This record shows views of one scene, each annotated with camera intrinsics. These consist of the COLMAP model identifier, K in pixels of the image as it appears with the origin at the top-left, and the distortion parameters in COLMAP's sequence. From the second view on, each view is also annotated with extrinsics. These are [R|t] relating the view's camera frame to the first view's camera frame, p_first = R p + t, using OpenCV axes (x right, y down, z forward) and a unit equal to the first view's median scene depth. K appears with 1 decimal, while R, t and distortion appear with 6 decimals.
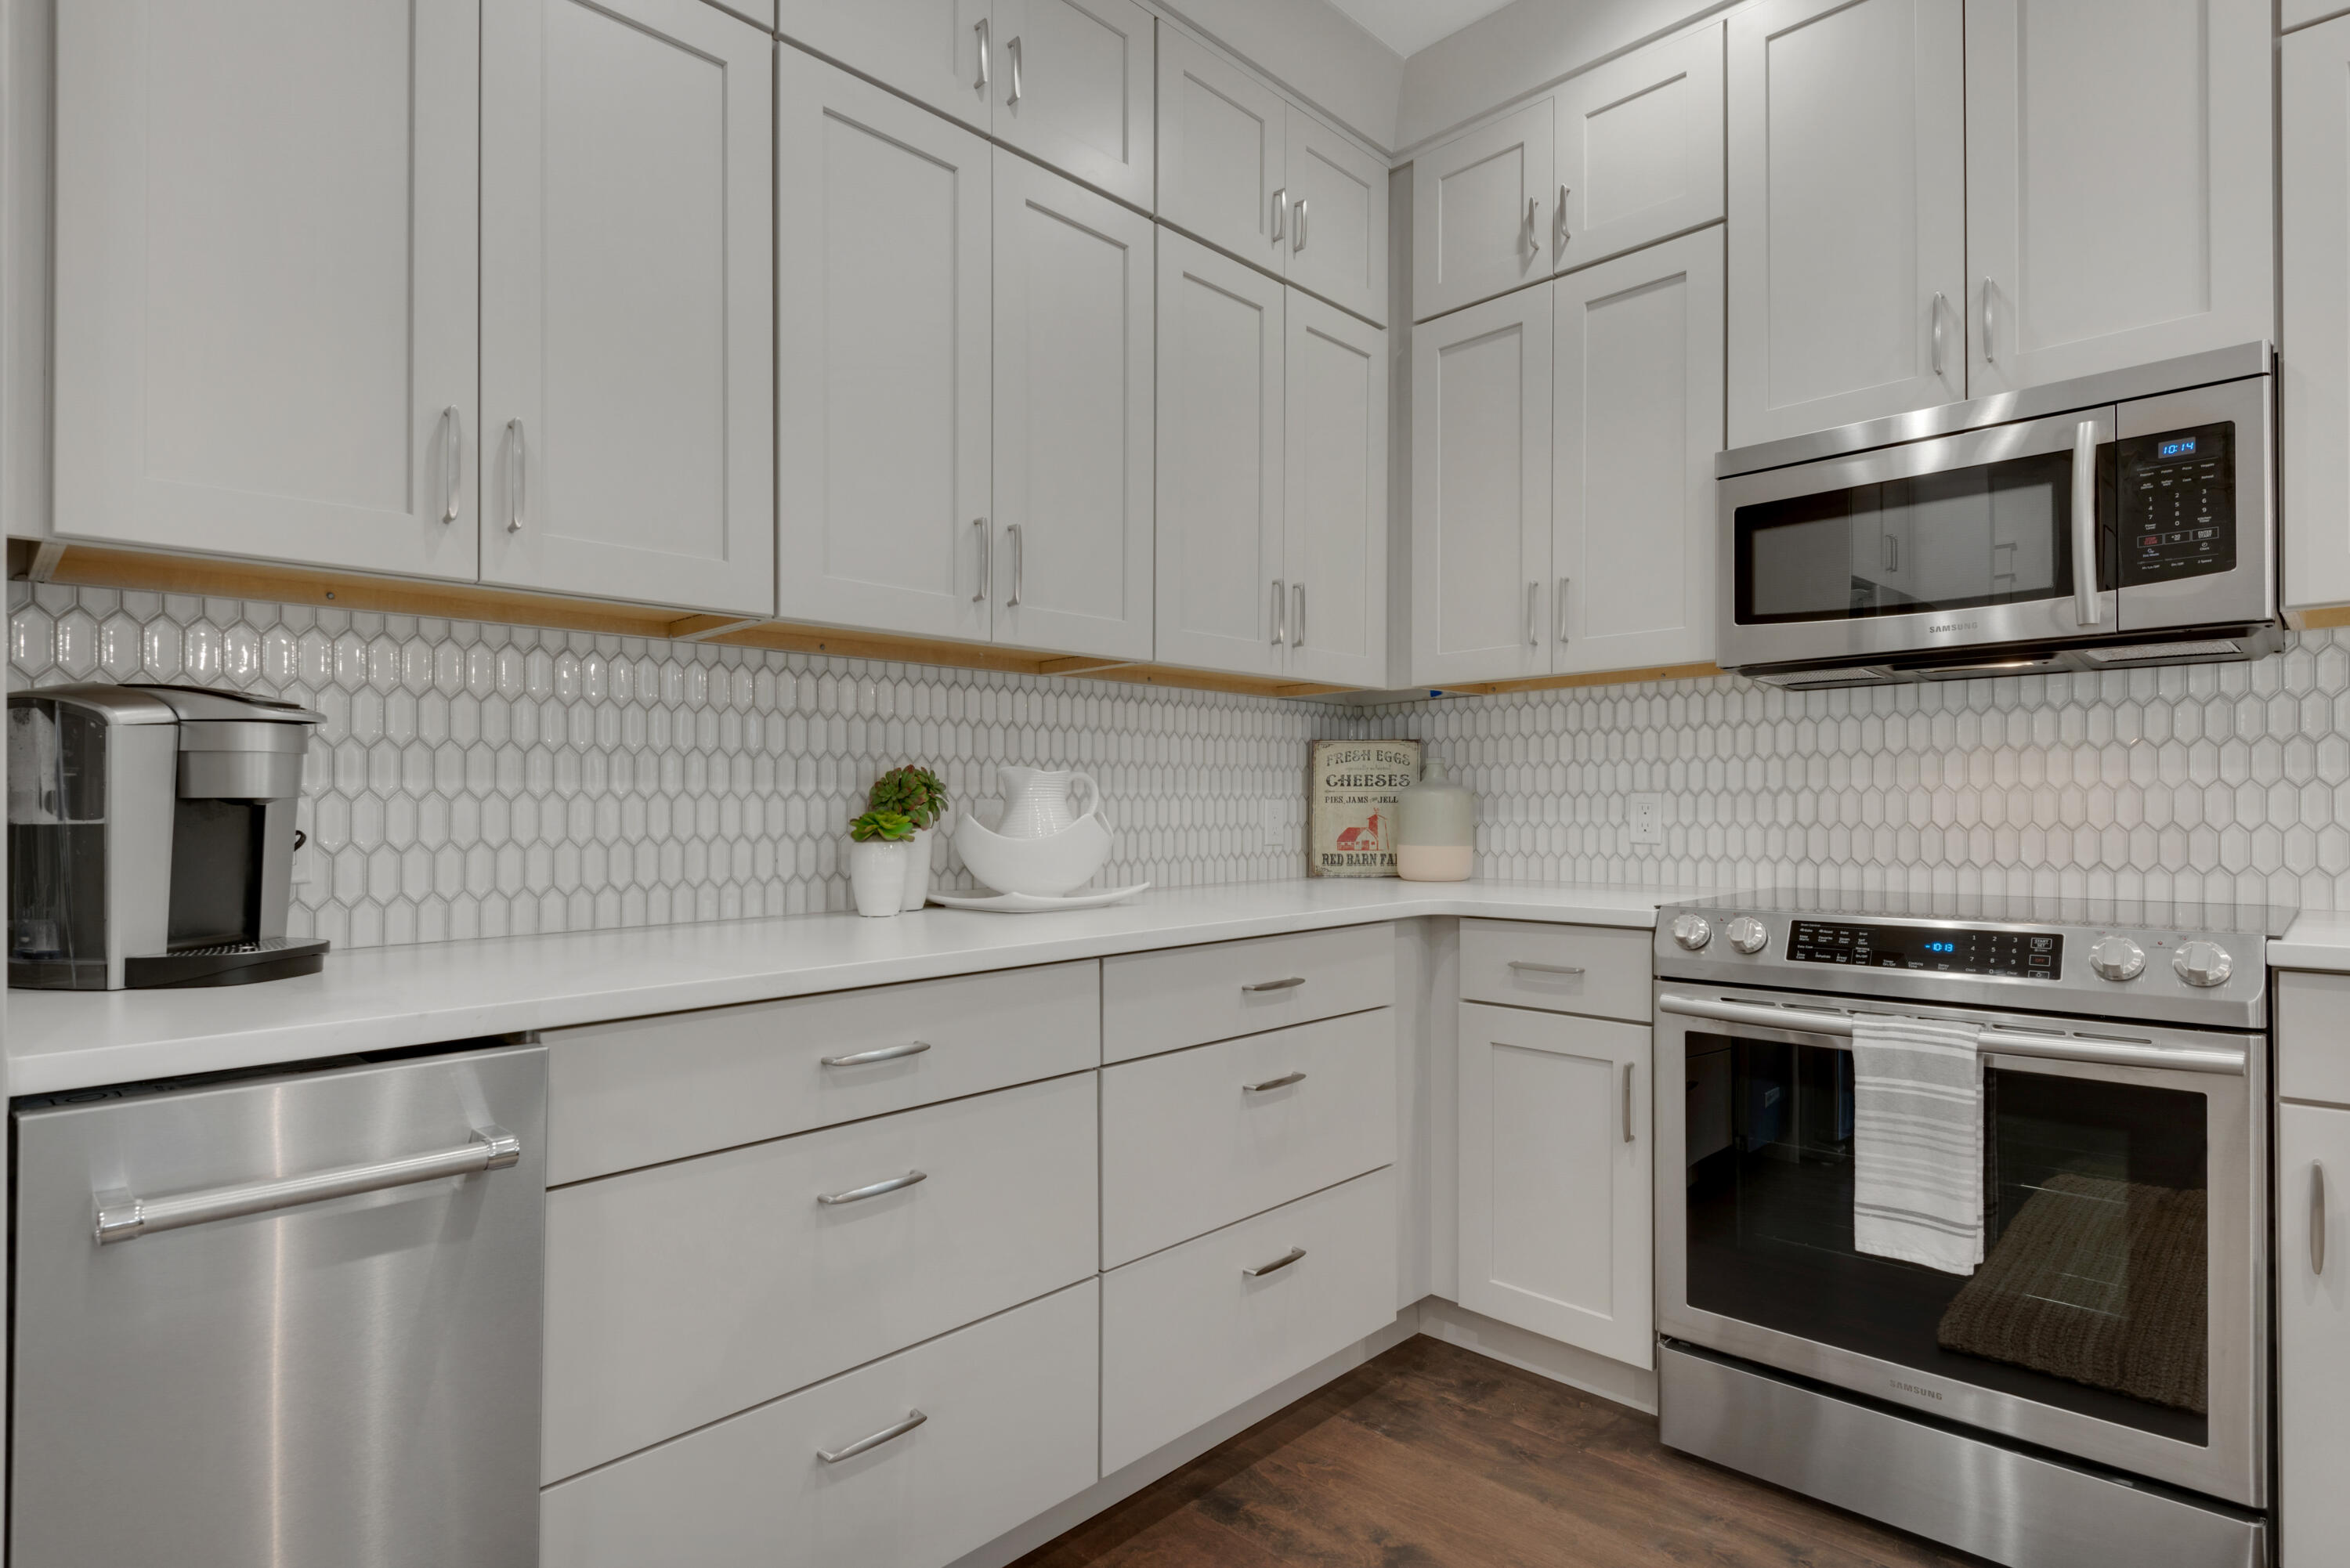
lens RADIAL K [[1189.5, 0, 1165.4], [0, 1189.5, 802.9], [0, 0, 1]] dist [0.002980, 0.000274]
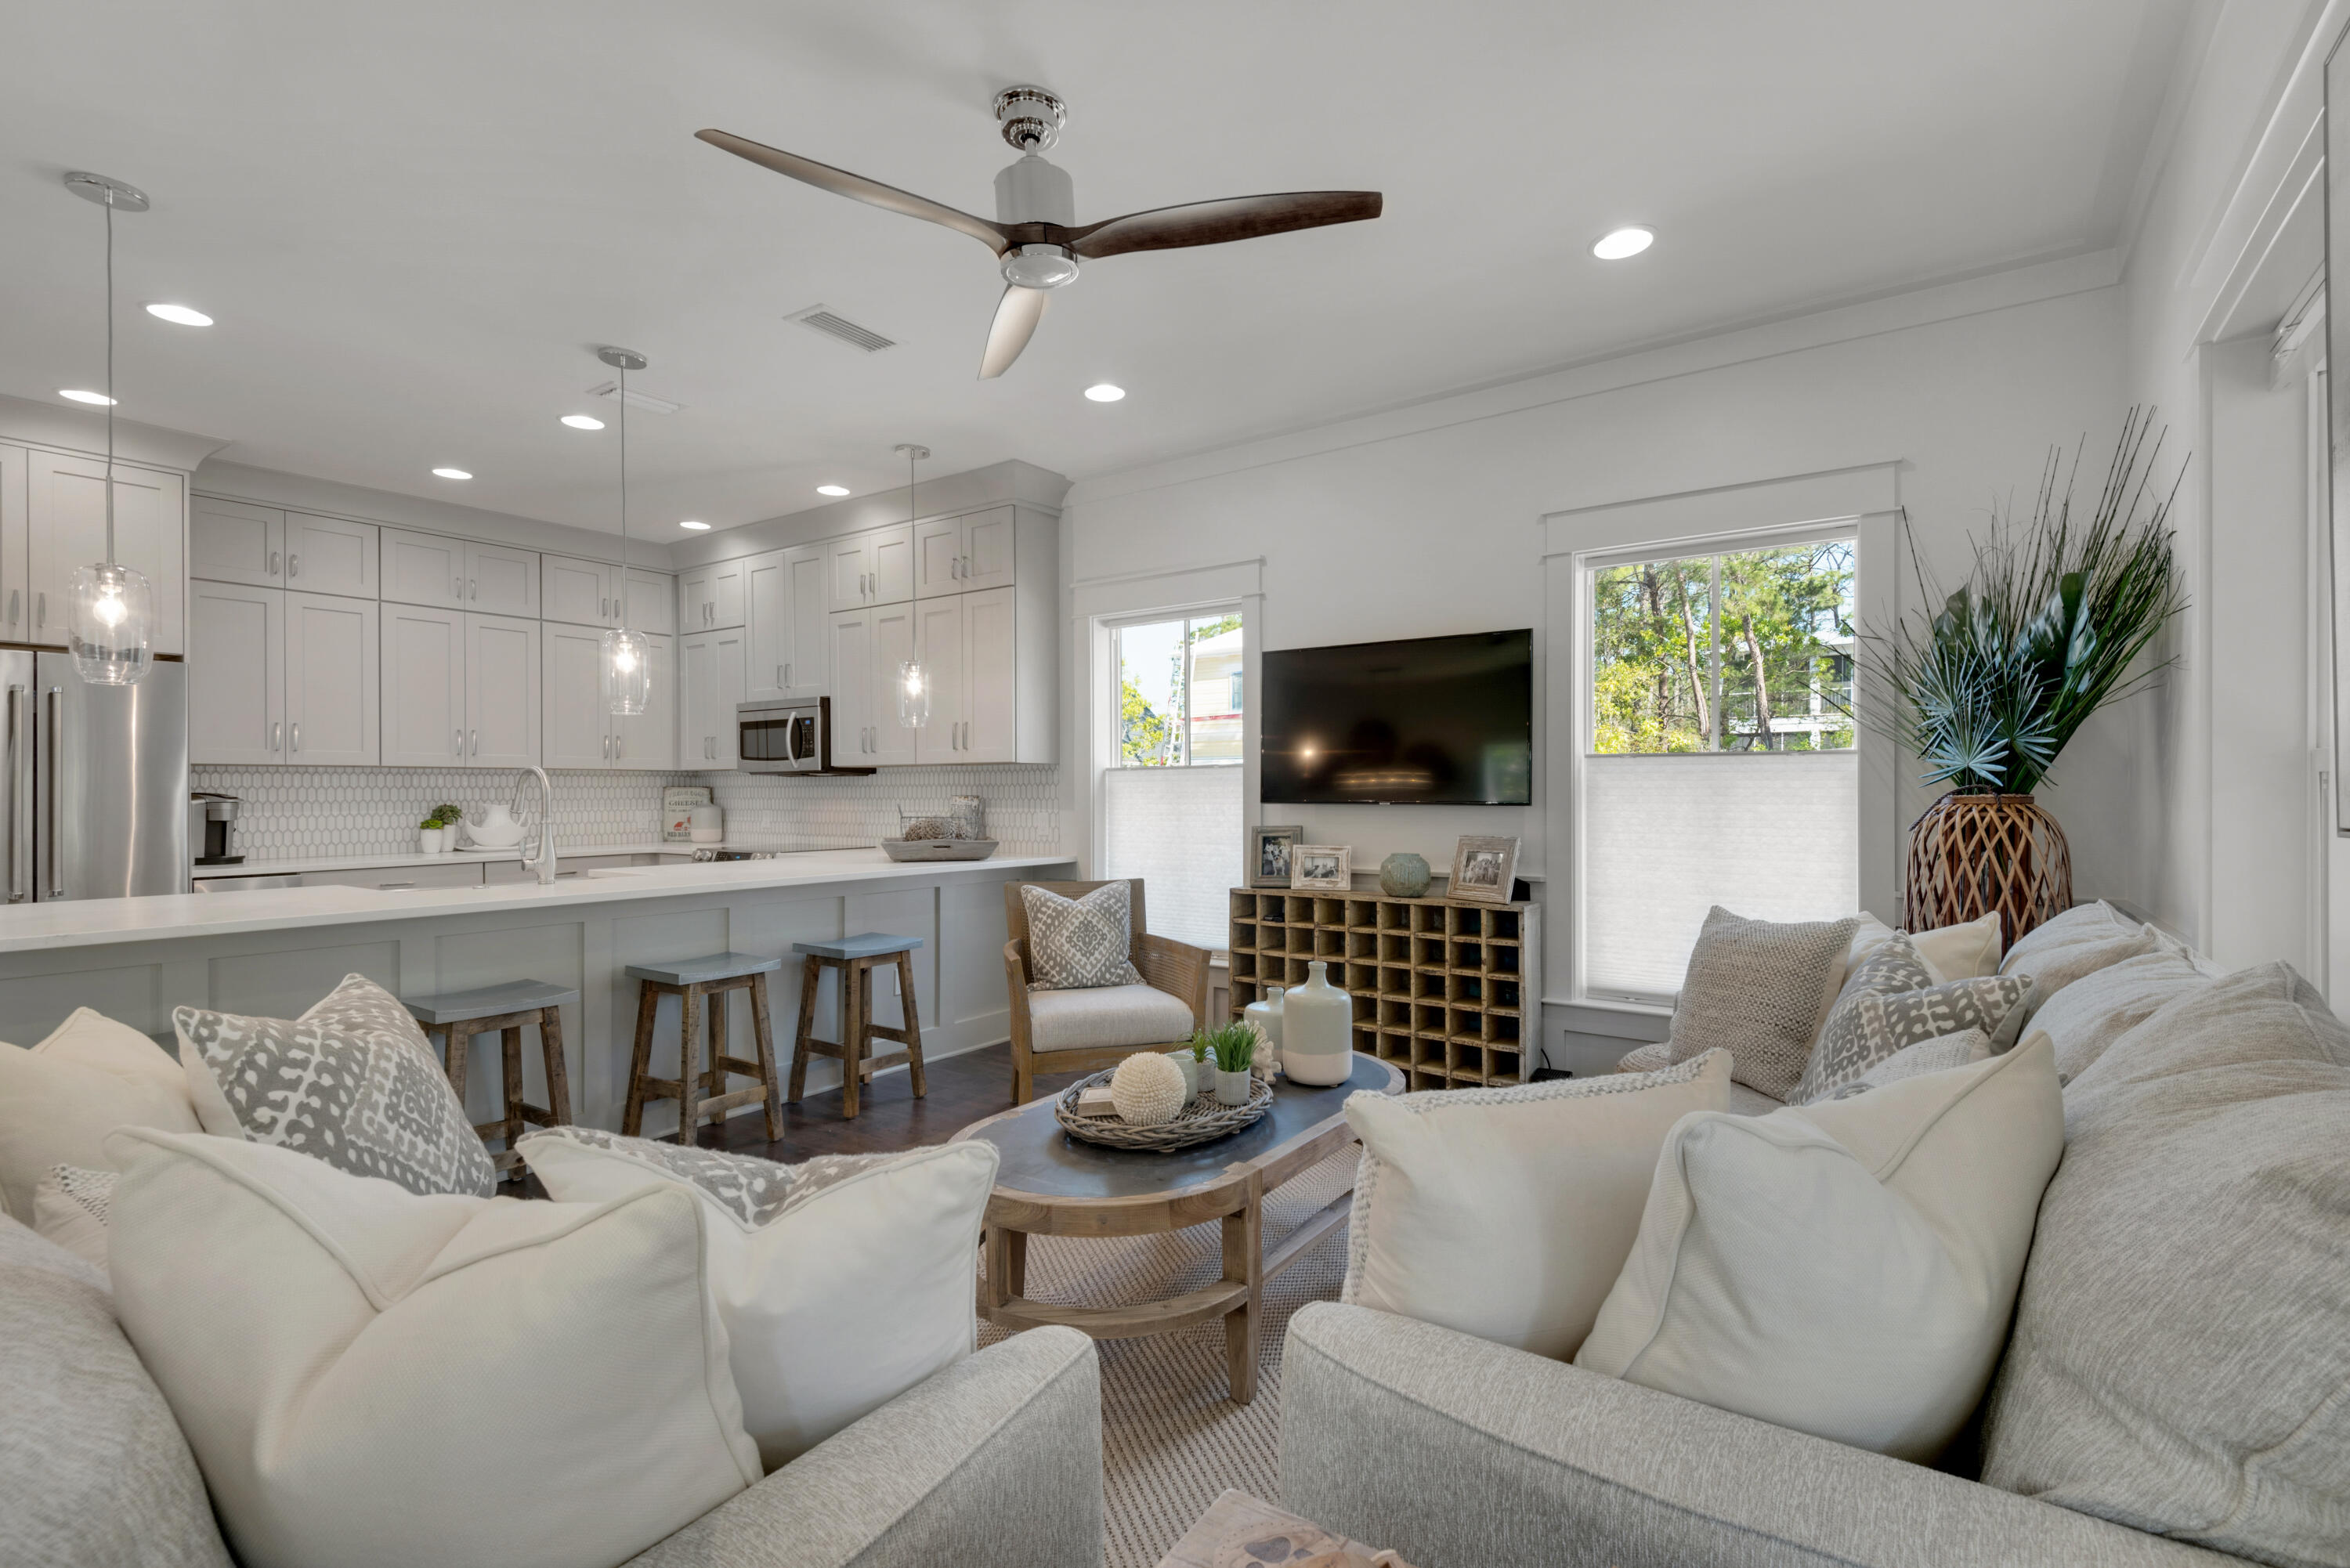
lens RADIAL K [[1063.9, 0, 1178.3], [0, 1063.9, 785.7], [0, 0, 1]] dist [0.029118, -0.017523]
pose [[0.986622, 0.003861, 0.162979, 1.202269], [-0.004033, 0.999992, 0.000724, -0.089495], [-0.162975, -0.001371, 0.986629, -2.055739]]
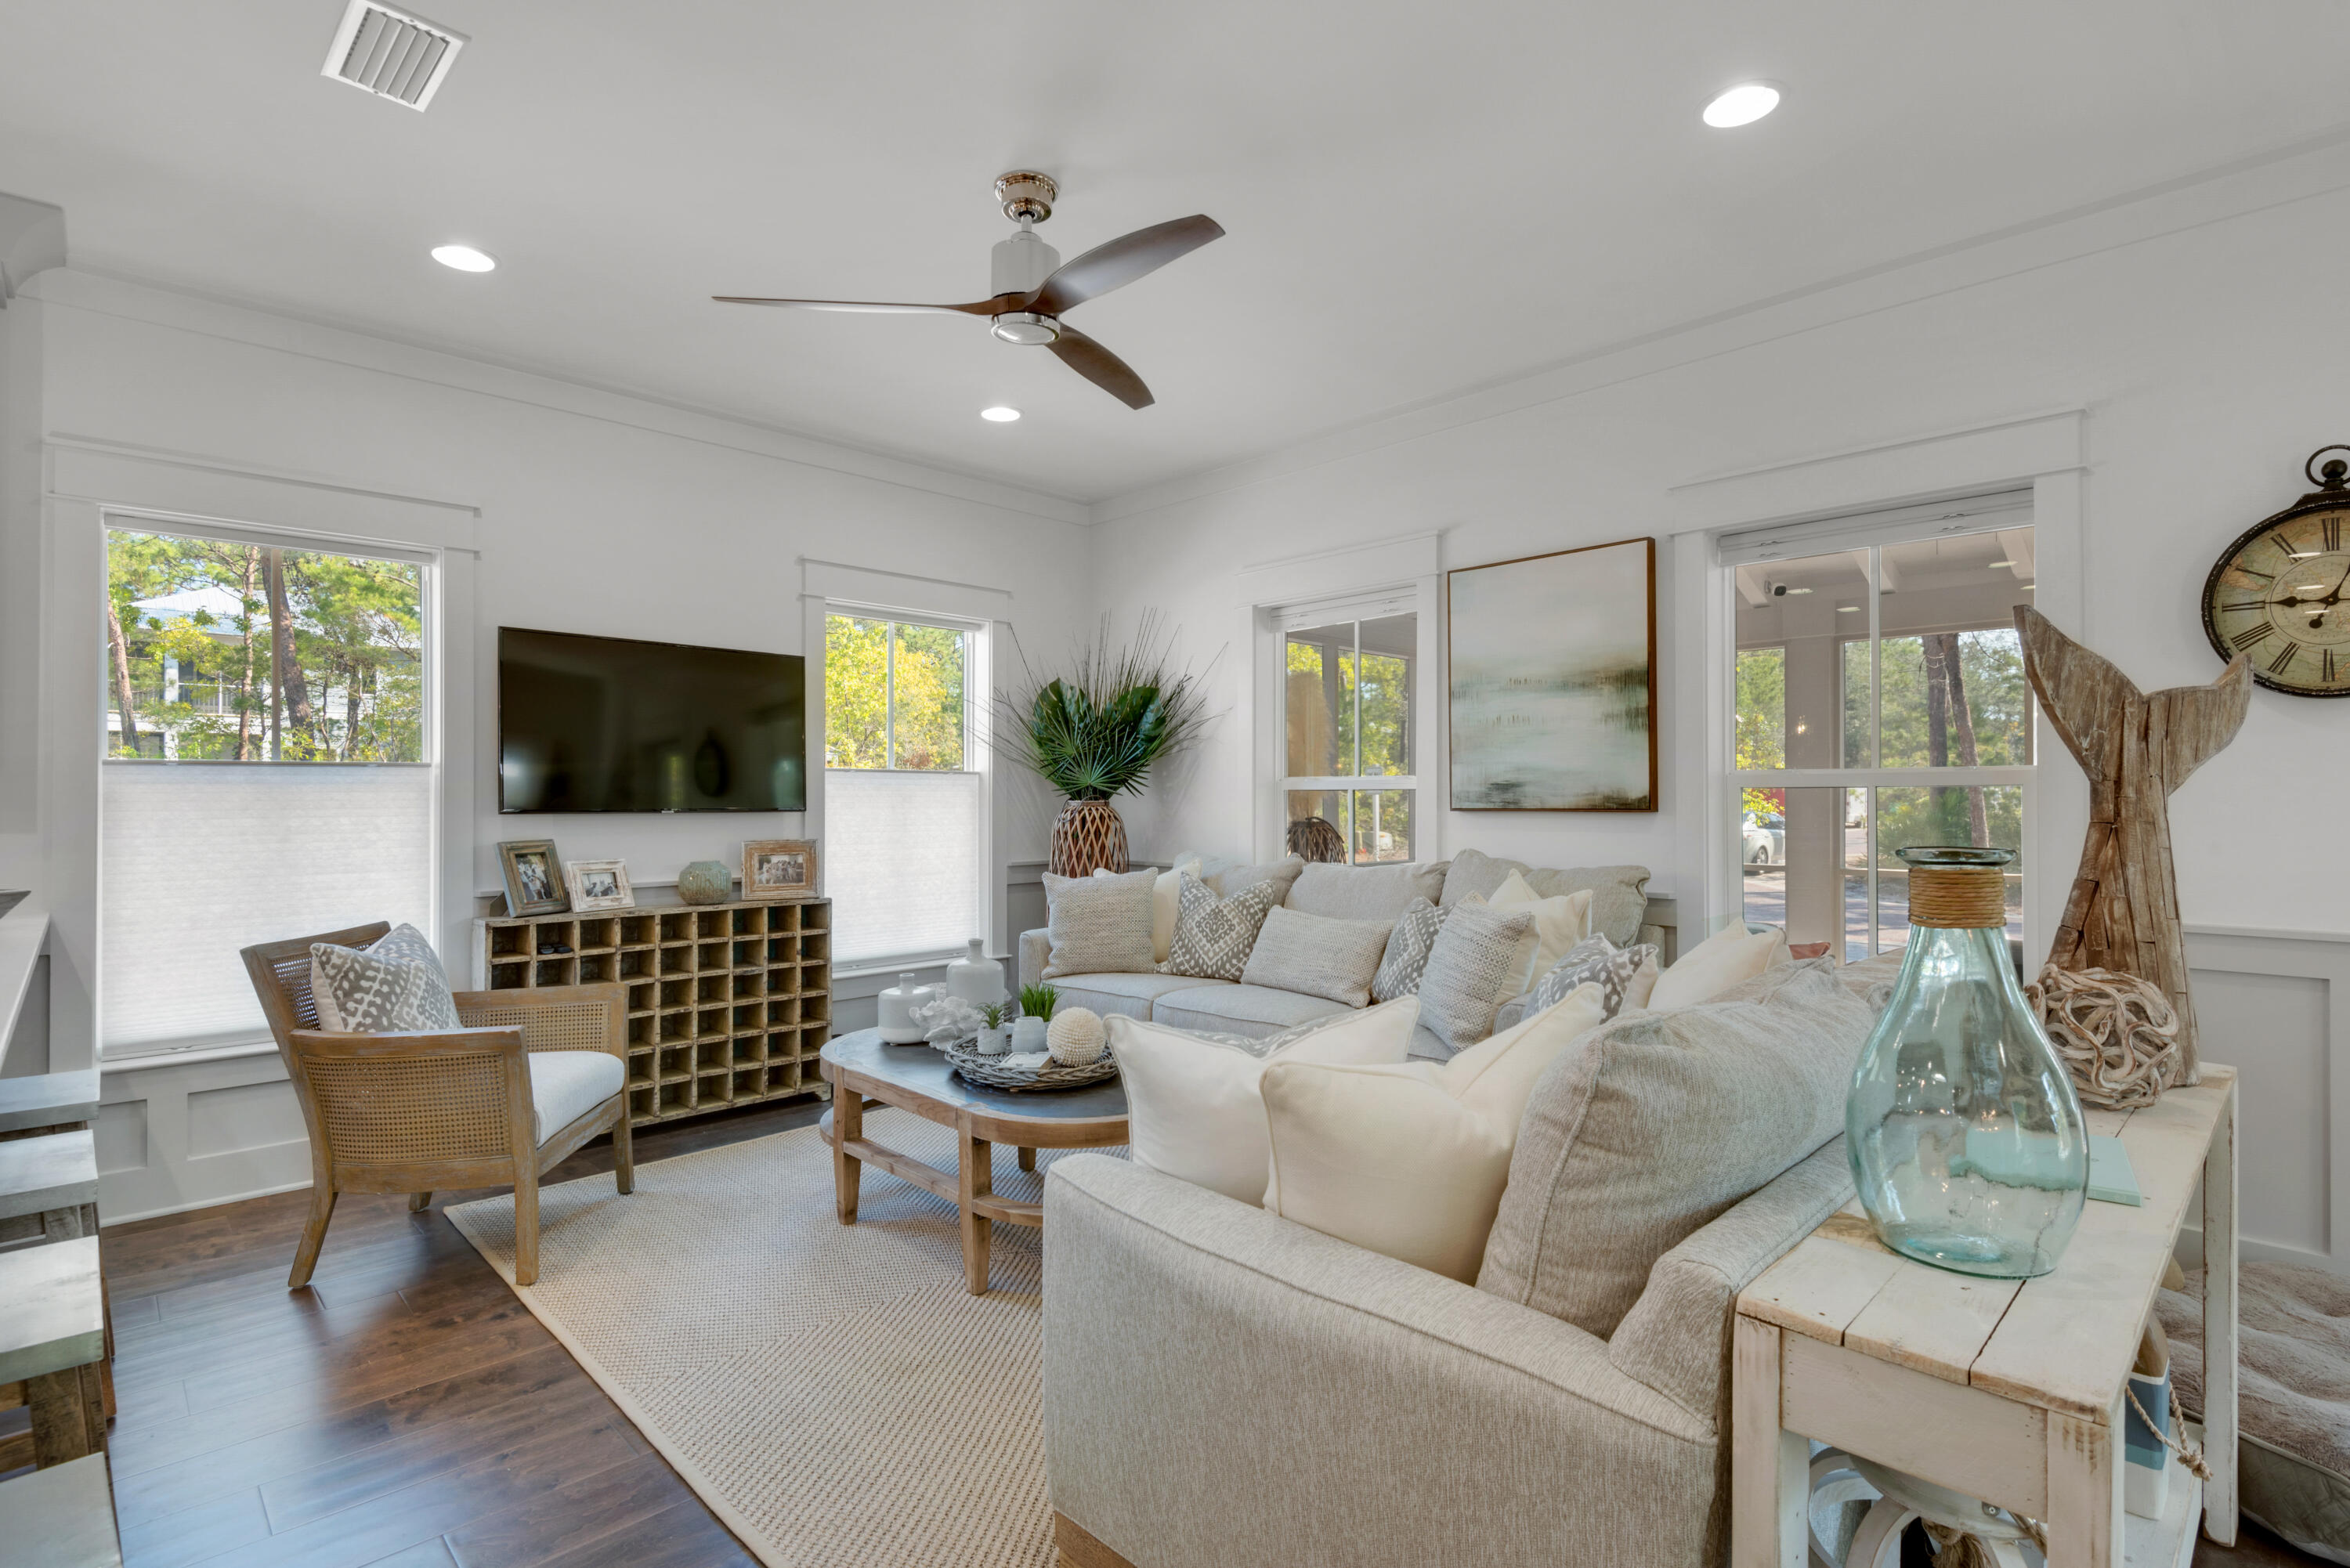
lens RADIAL K [[1121.0, 0, 1181.6], [0, 1121.0, 780.1], [0, 0, 1]] dist [0.022368, -0.020589]
pose [[0.011522, 0.023693, 0.999653, -0.113557], [-0.004243, 0.999711, -0.023646, -0.070436], [-0.999925, -0.003969, 0.011619, -1.106366]]
